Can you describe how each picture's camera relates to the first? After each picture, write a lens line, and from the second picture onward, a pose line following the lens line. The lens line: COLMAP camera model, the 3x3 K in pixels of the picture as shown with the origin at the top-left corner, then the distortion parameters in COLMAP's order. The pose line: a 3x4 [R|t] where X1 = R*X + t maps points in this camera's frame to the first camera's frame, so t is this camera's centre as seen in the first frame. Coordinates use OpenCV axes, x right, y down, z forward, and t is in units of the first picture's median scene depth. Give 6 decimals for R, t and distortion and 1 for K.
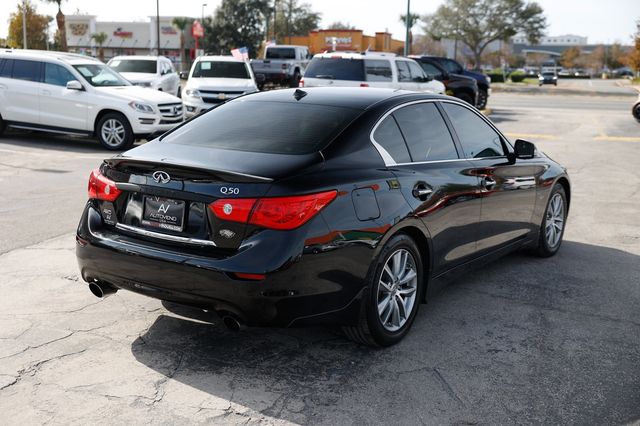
lens RADIAL K [[817.2, 0, 320.0], [0, 817.2, 213.0], [0, 0, 1]] dist [0.108671, 0.046641]
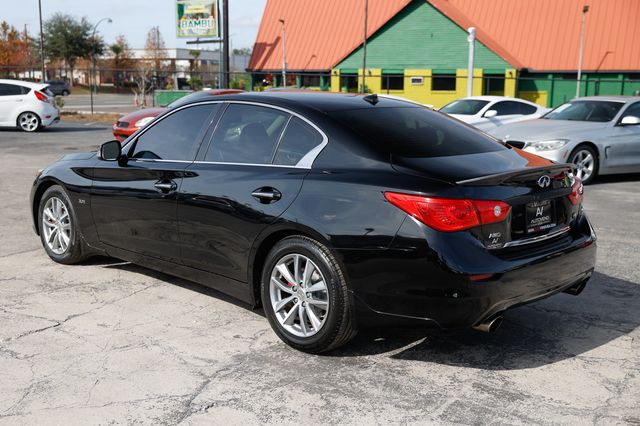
lens RADIAL K [[786.5, 0, 320.0], [0, 786.5, 213.0], [0, 0, 1]] dist [0.028901, 0.034285]
pose [[0.147979, -0.189218, 0.970721, -1.016273], [0.170725, 0.971679, 0.163379, -0.181053], [-0.974143, 0.141550, 0.176093, 0.926755]]
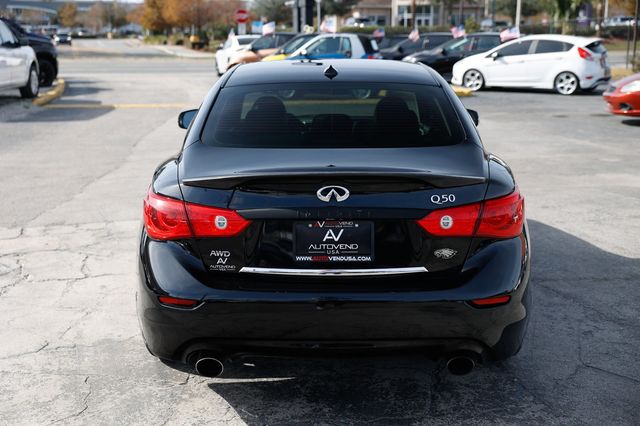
lens RADIAL K [[918.8, 0, 316.7], [0, 918.8, 221.6], [0, 0, 1]] dist [0.133582, 0.011117]
pose [[0.825958, -0.143921, 0.545050, -0.552982], [0.125871, 0.989535, 0.070544, -0.066215], [-0.549499, 0.010340, 0.835431, 0.265841]]
